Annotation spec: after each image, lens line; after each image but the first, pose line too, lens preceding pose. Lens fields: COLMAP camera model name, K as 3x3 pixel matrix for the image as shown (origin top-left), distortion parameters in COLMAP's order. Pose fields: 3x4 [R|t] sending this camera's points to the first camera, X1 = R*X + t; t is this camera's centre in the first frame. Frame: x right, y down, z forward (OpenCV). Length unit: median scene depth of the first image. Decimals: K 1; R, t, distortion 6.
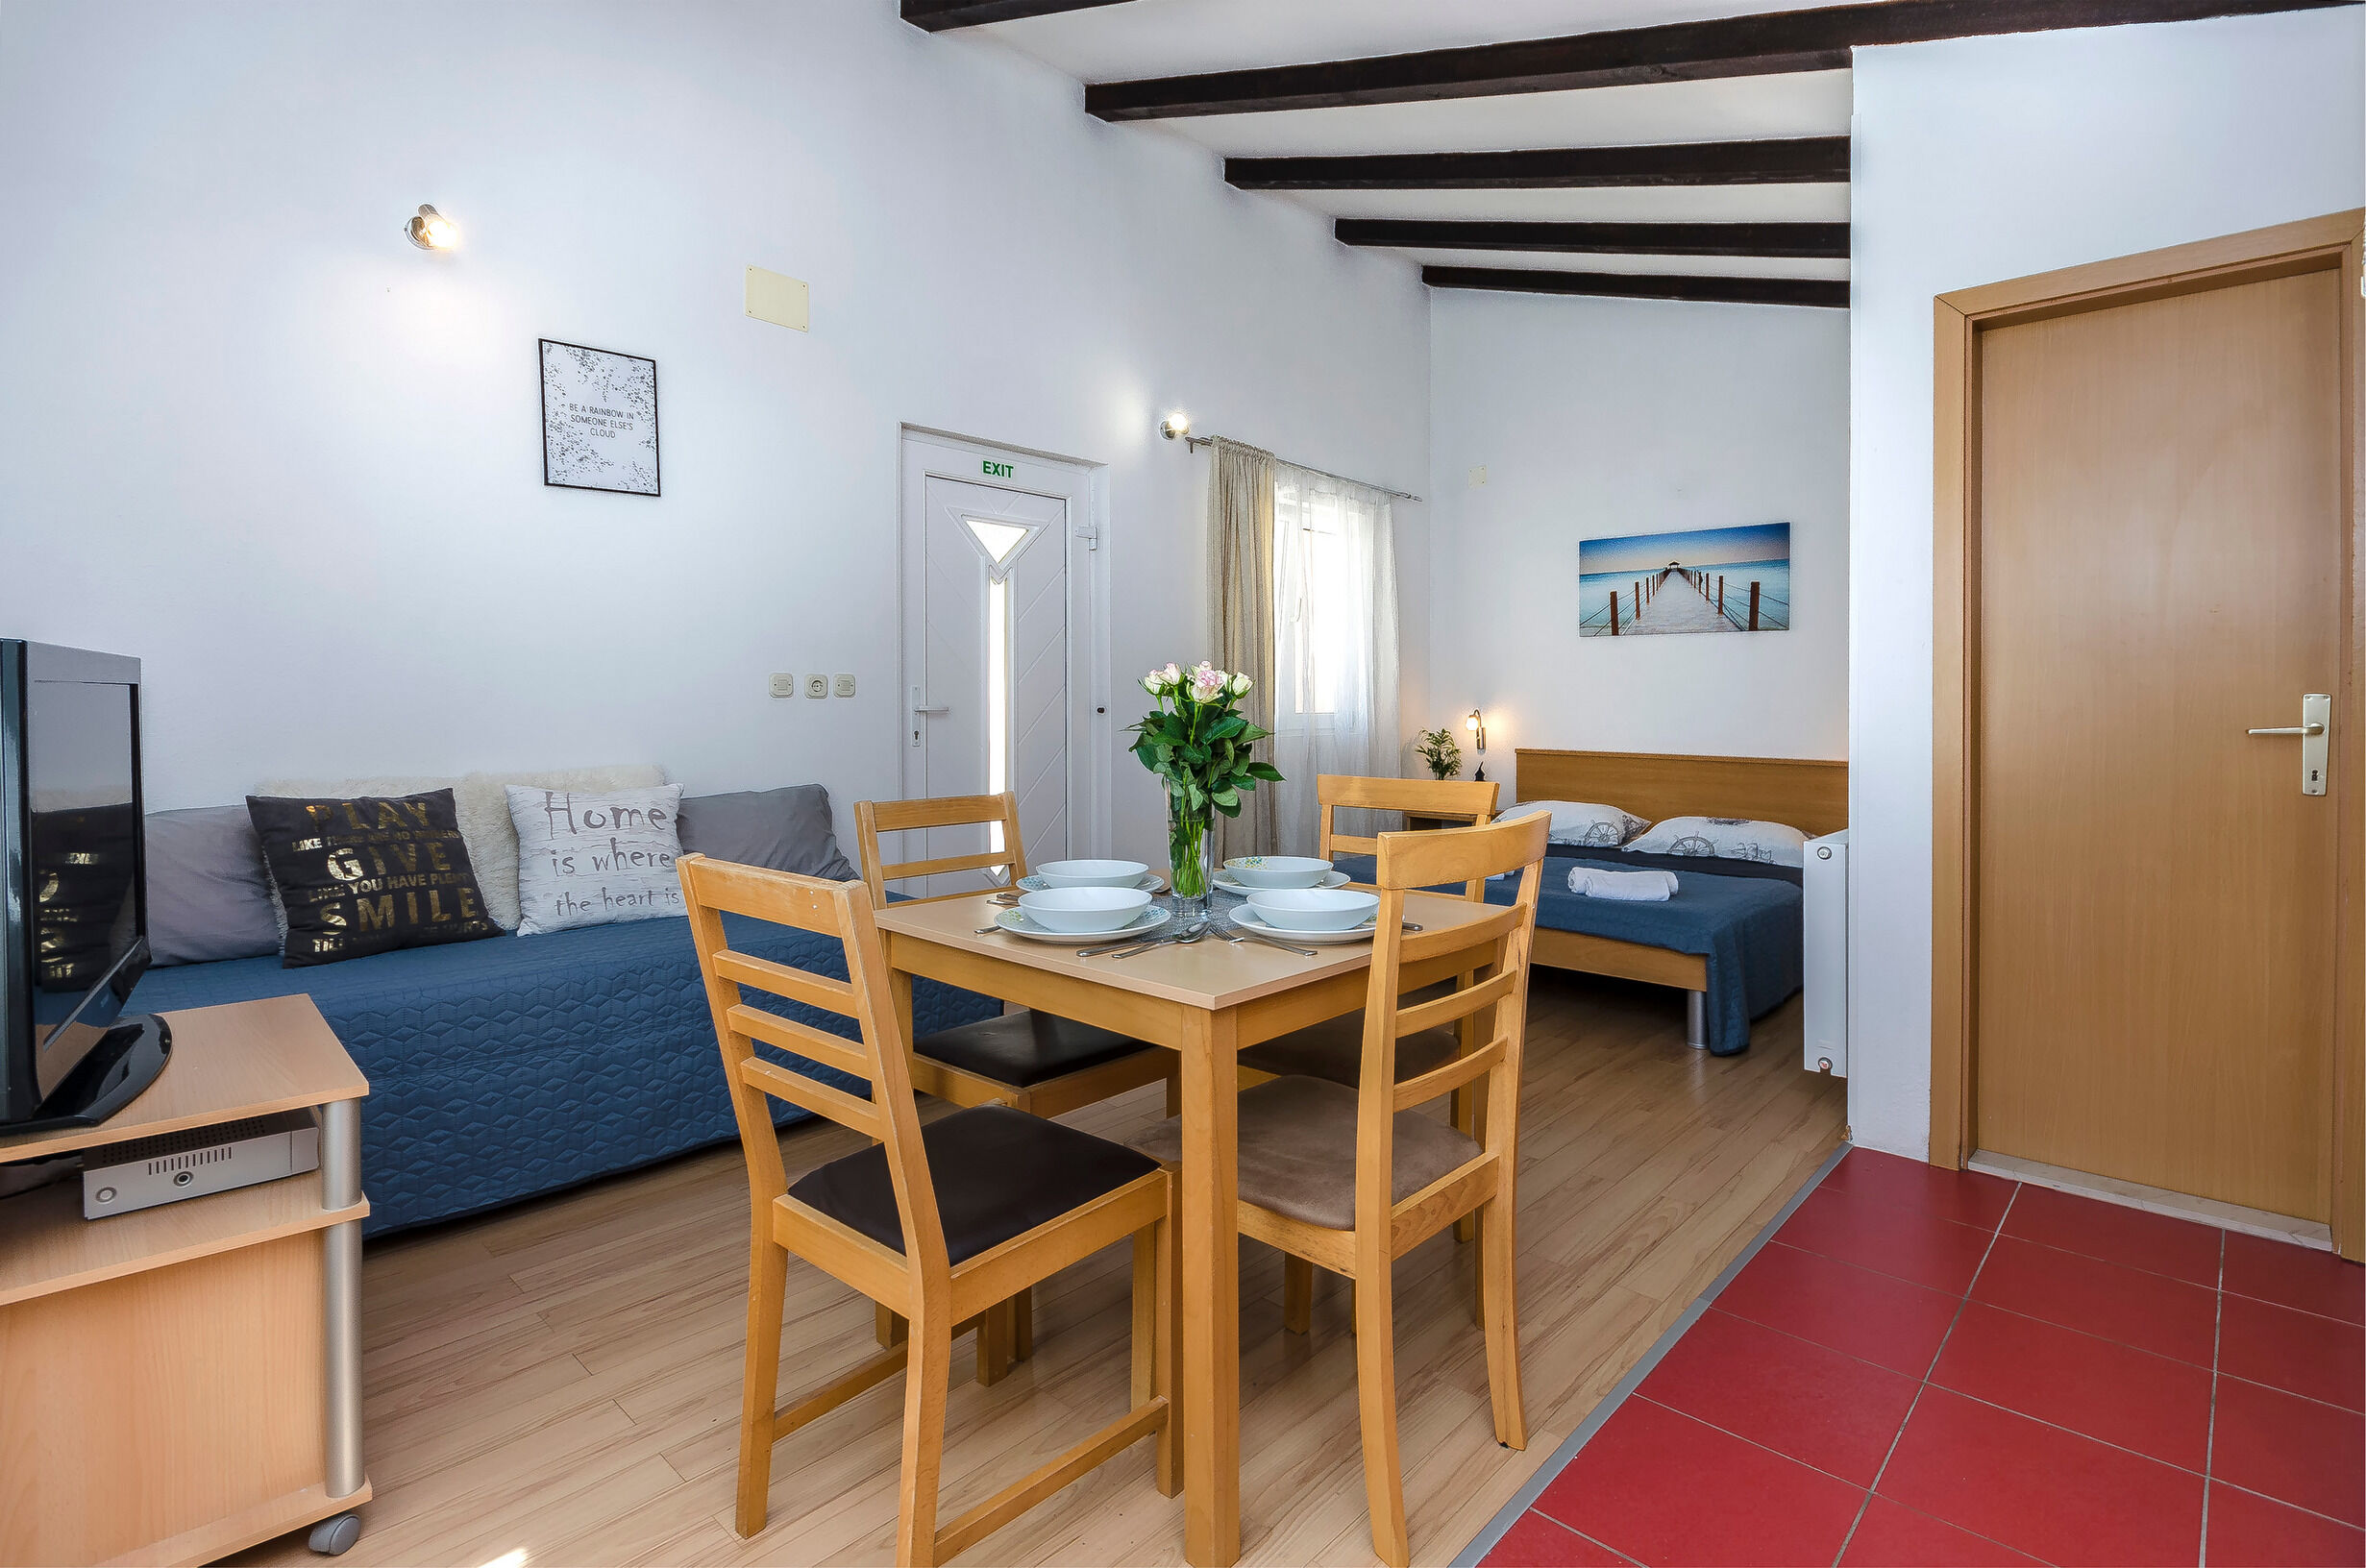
lens RADIAL K [[1112.0, 0, 1196.9], [0, 1112.0, 718.0], [0, 0, 1]] dist [-0.000977, 0.000119]
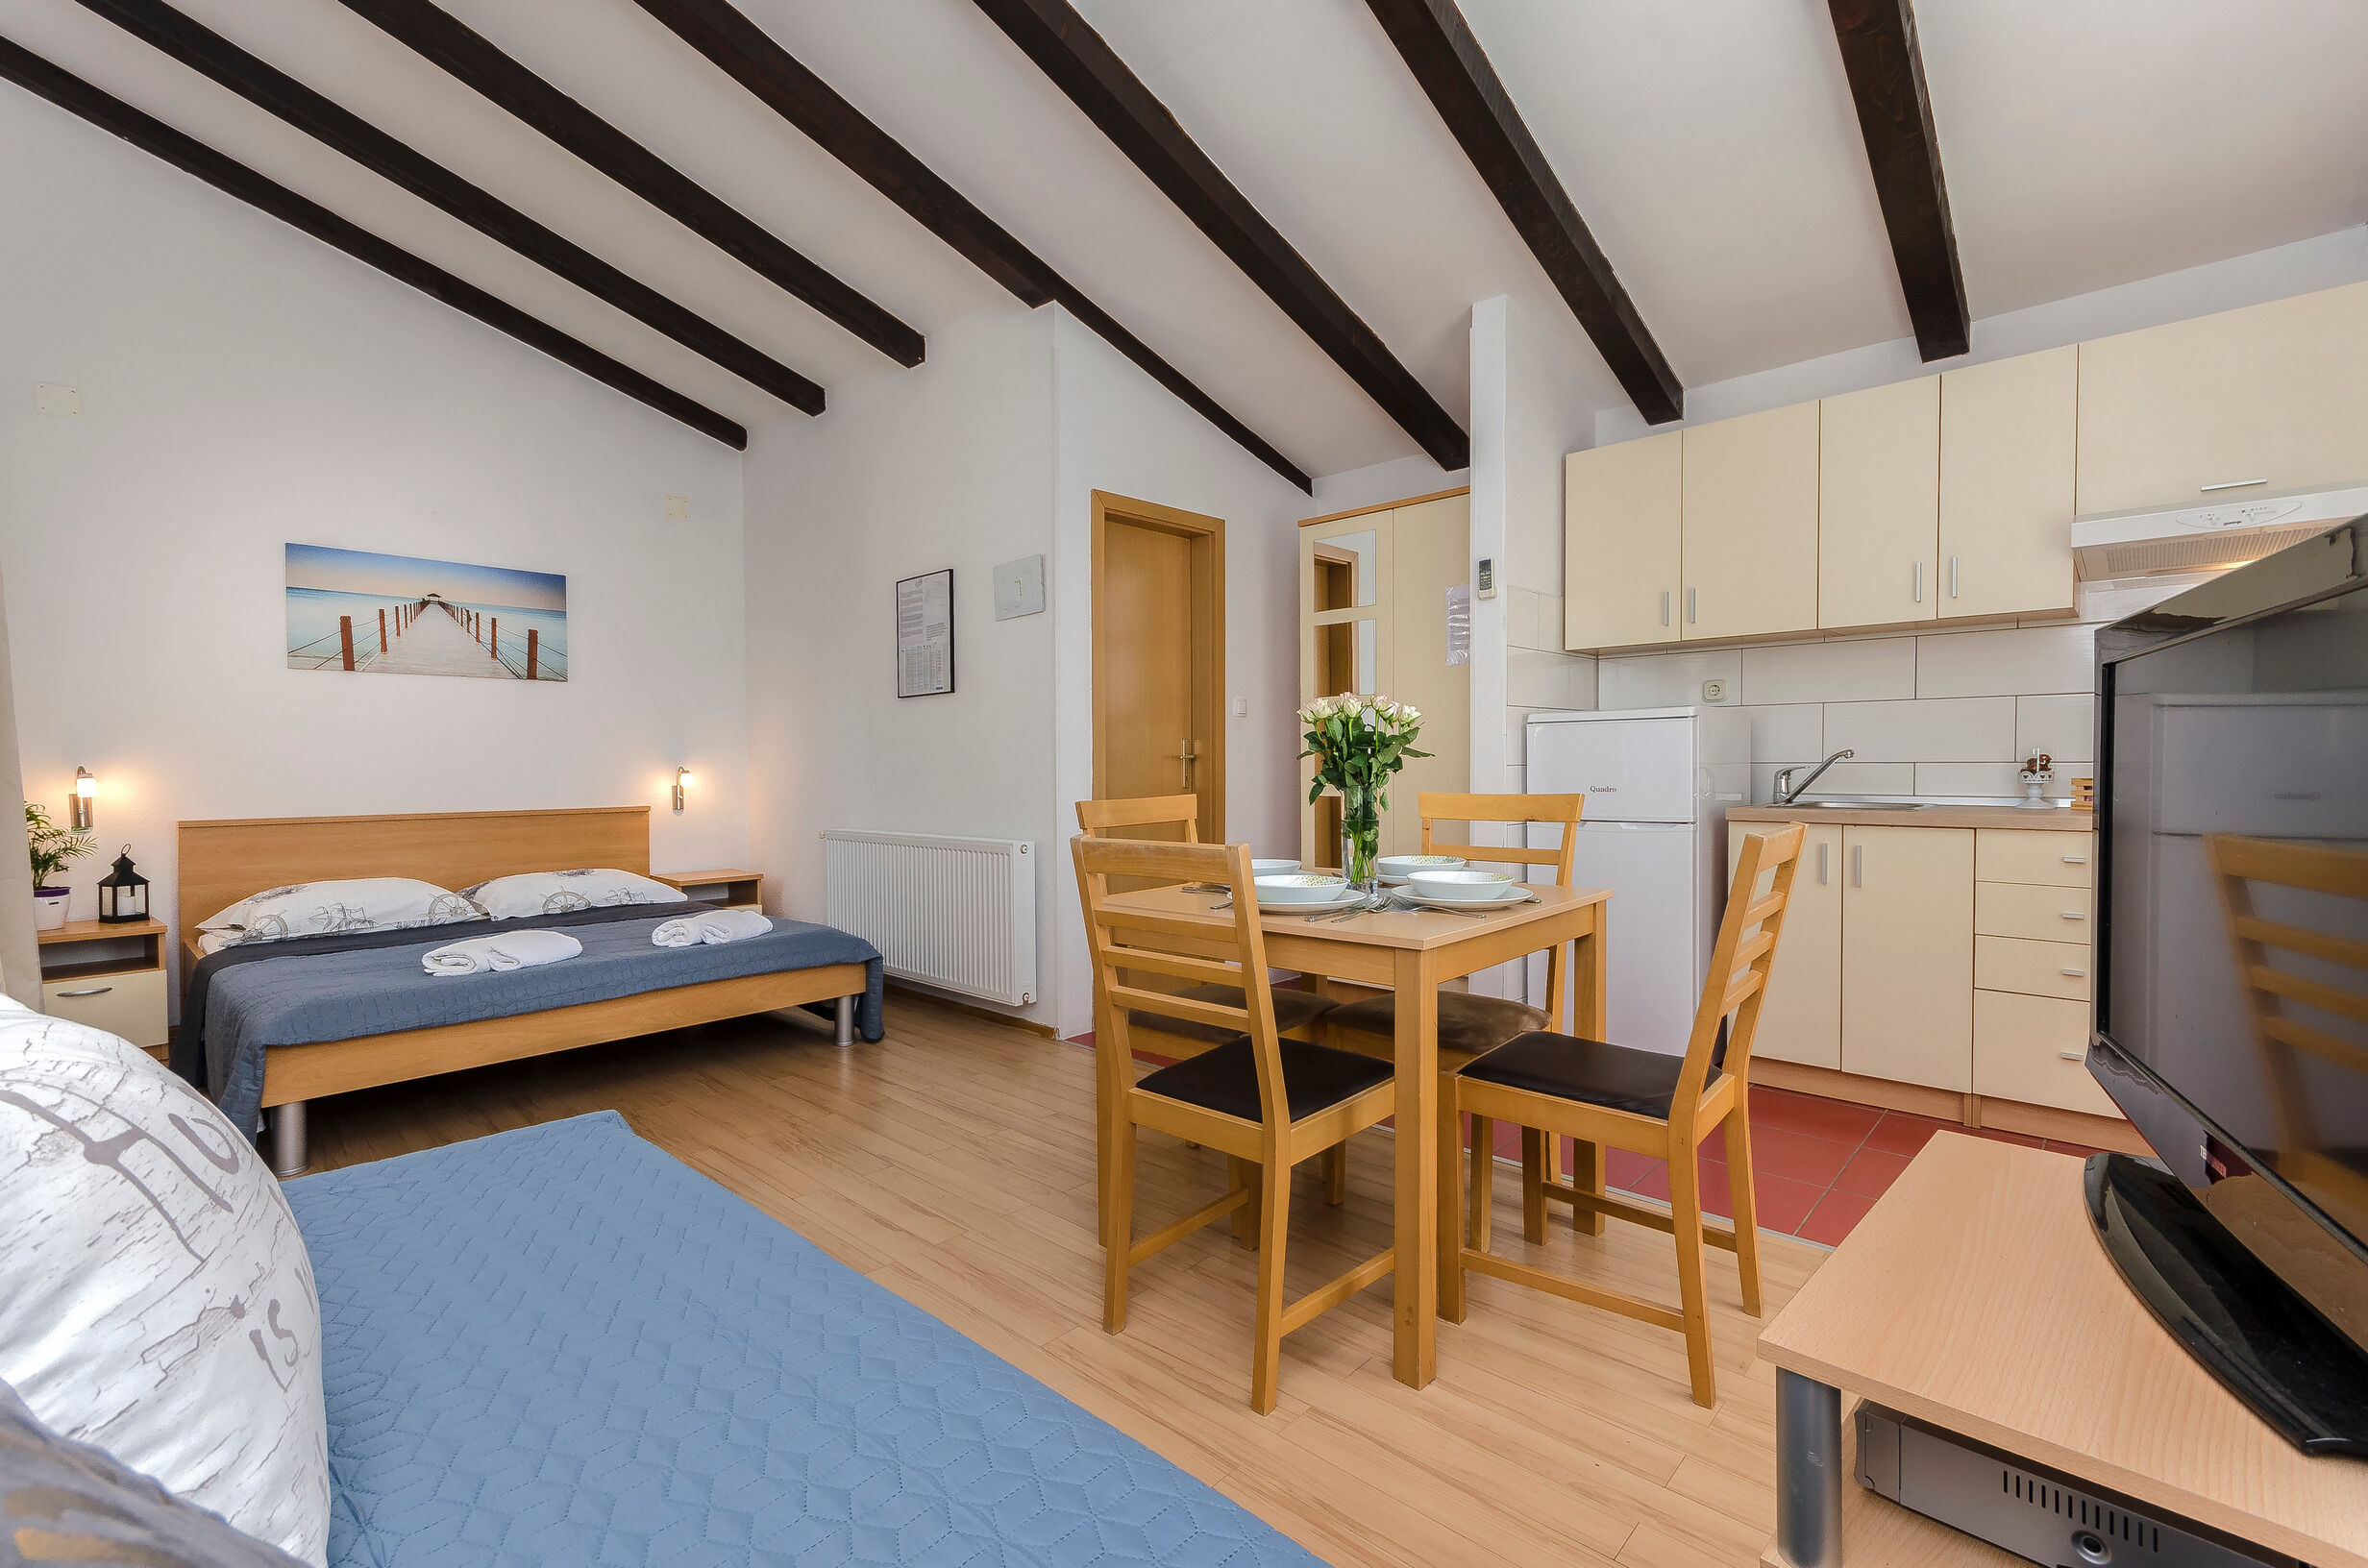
lens RADIAL K [[1023.5, 0, 1204.2], [0, 1023.5, 802.4], [0, 0, 1]] dist [0.003576, 0.000228]
pose [[-0.001822, -0.044047, 0.999028, -0.387349], [0.026285, 0.998682, 0.044080, 0.004790], [-0.999653, 0.026340, -0.000662, 0.397939]]
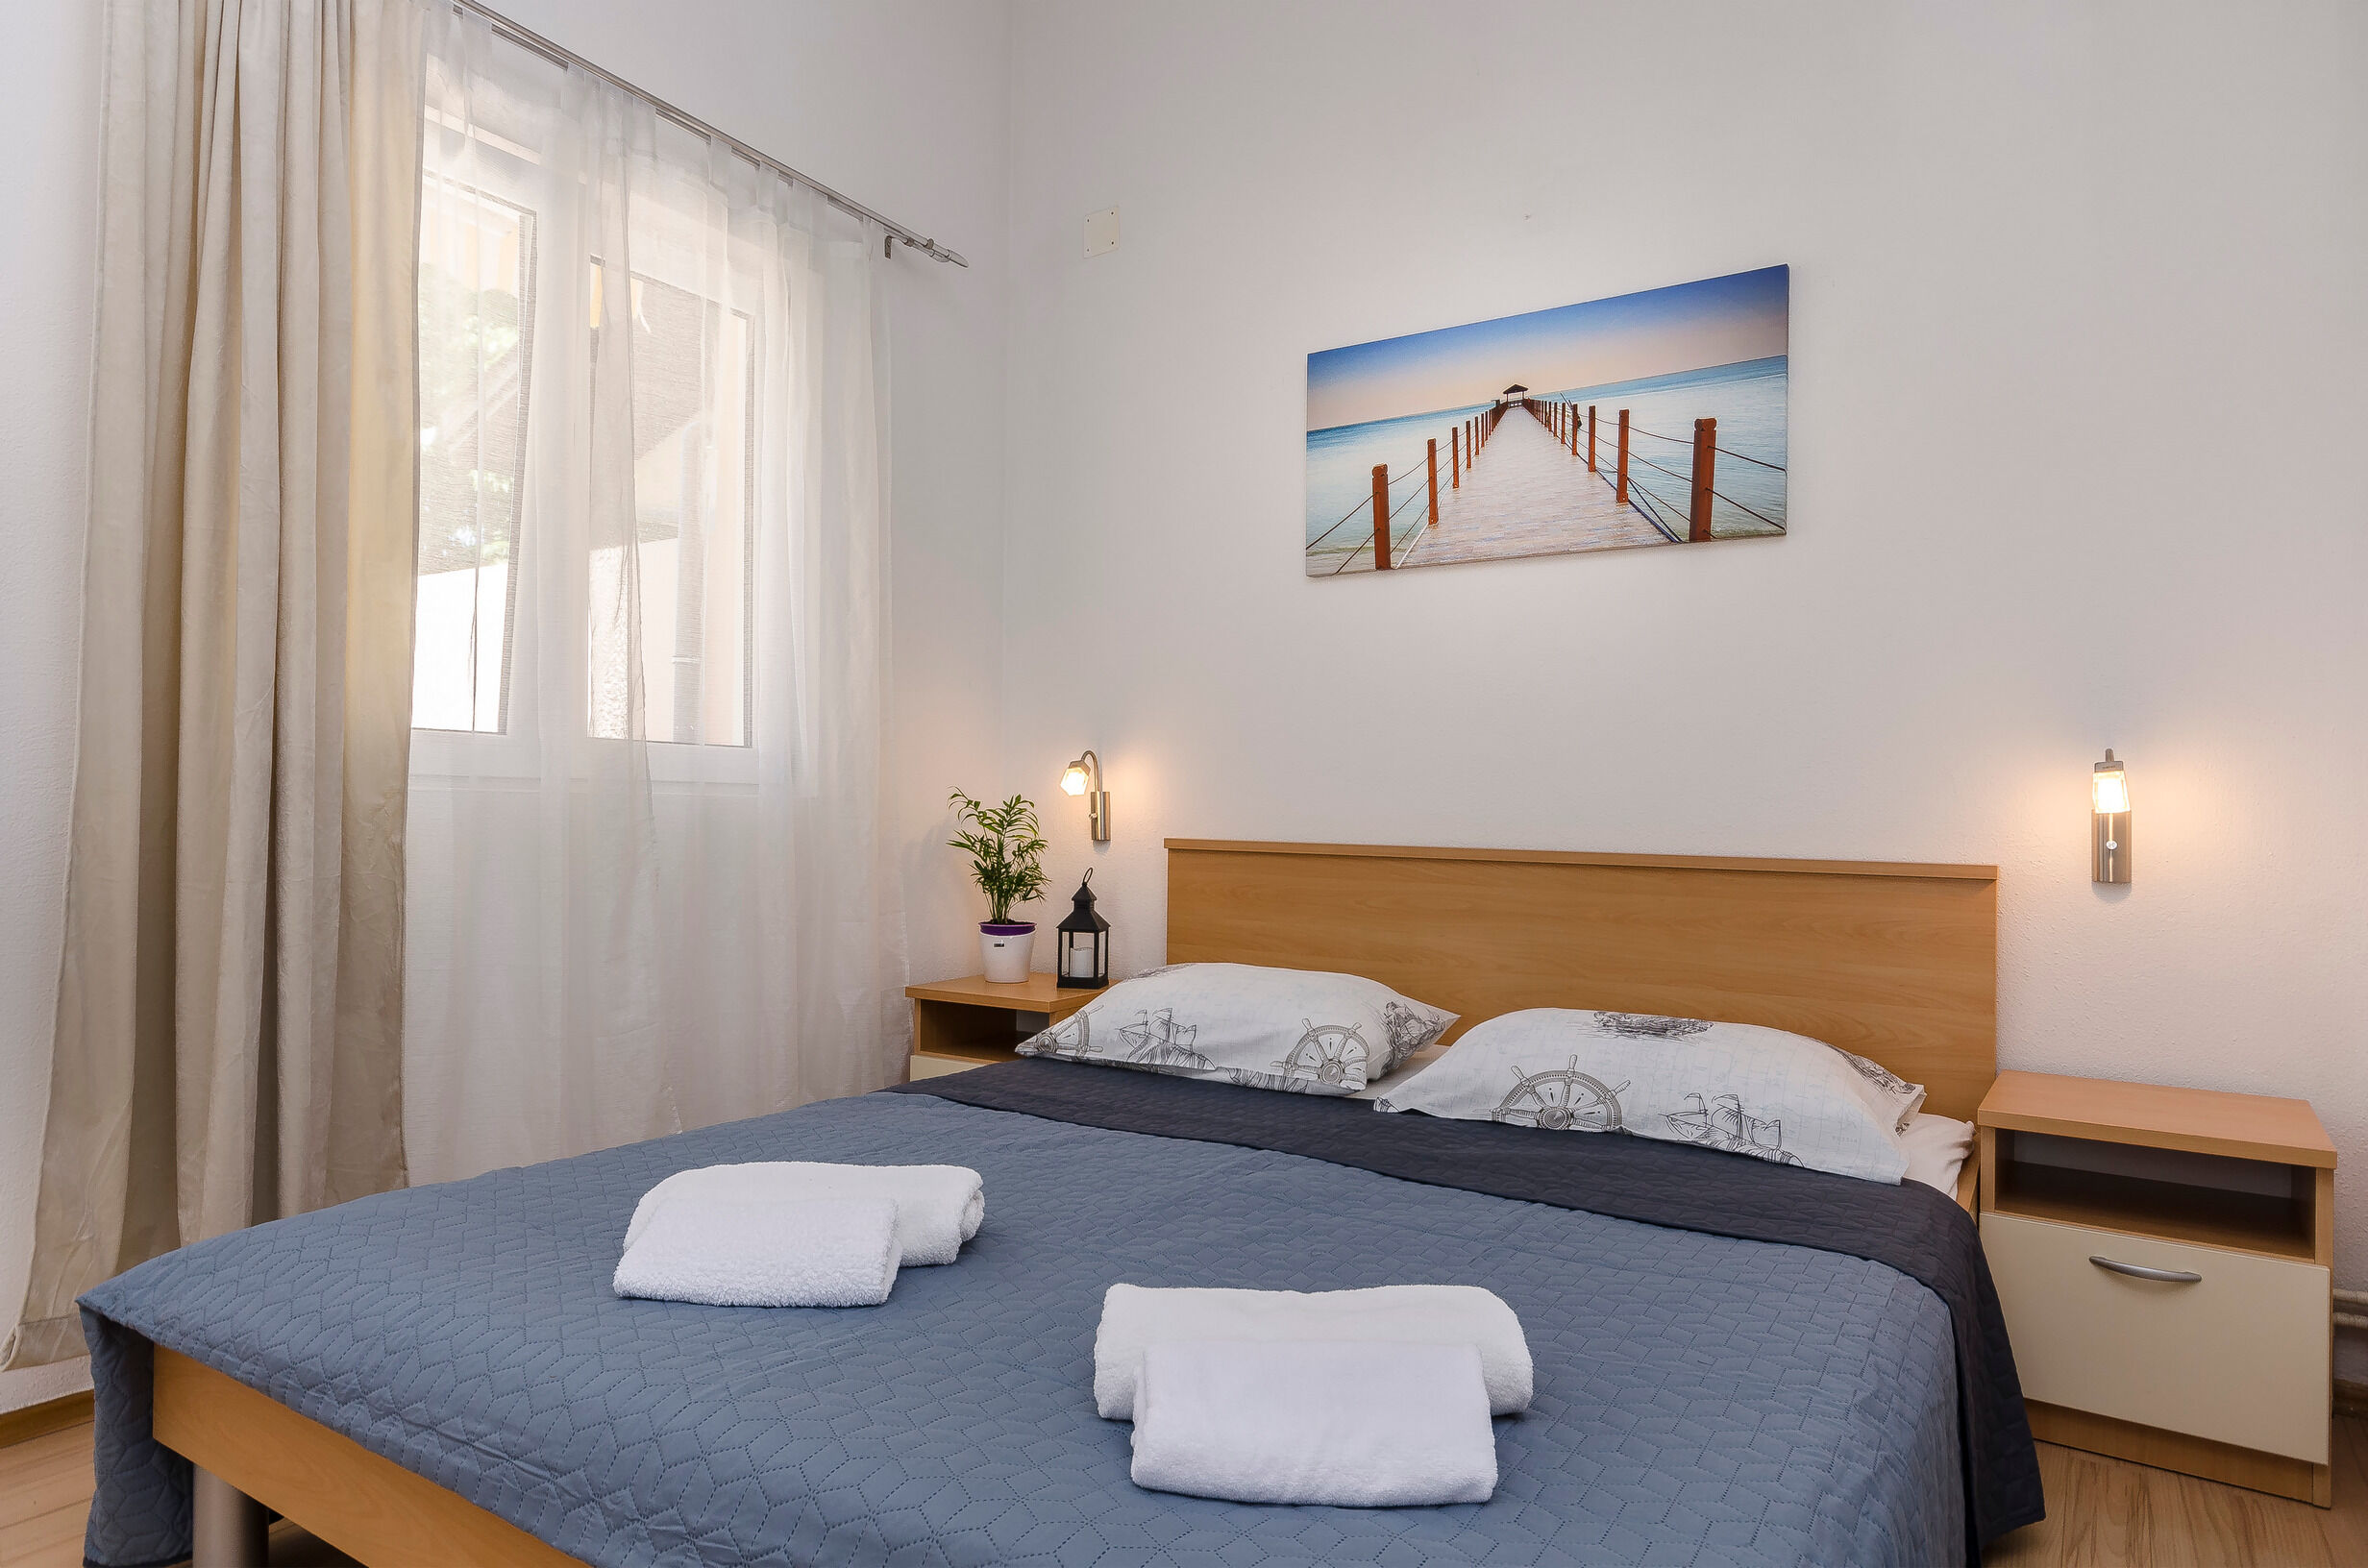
lens RADIAL K [[1373.6, 0, 1181.3], [0, 1373.6, 786.0], [0, 0, 1]] dist [0.031096, 0.000162]
pose [[0.987134, 0.014416, 0.159243, 0.226829], [-0.008759, 0.999307, -0.036175, 0.028944], [-0.159654, 0.034315, 0.986576, 0.518119]]
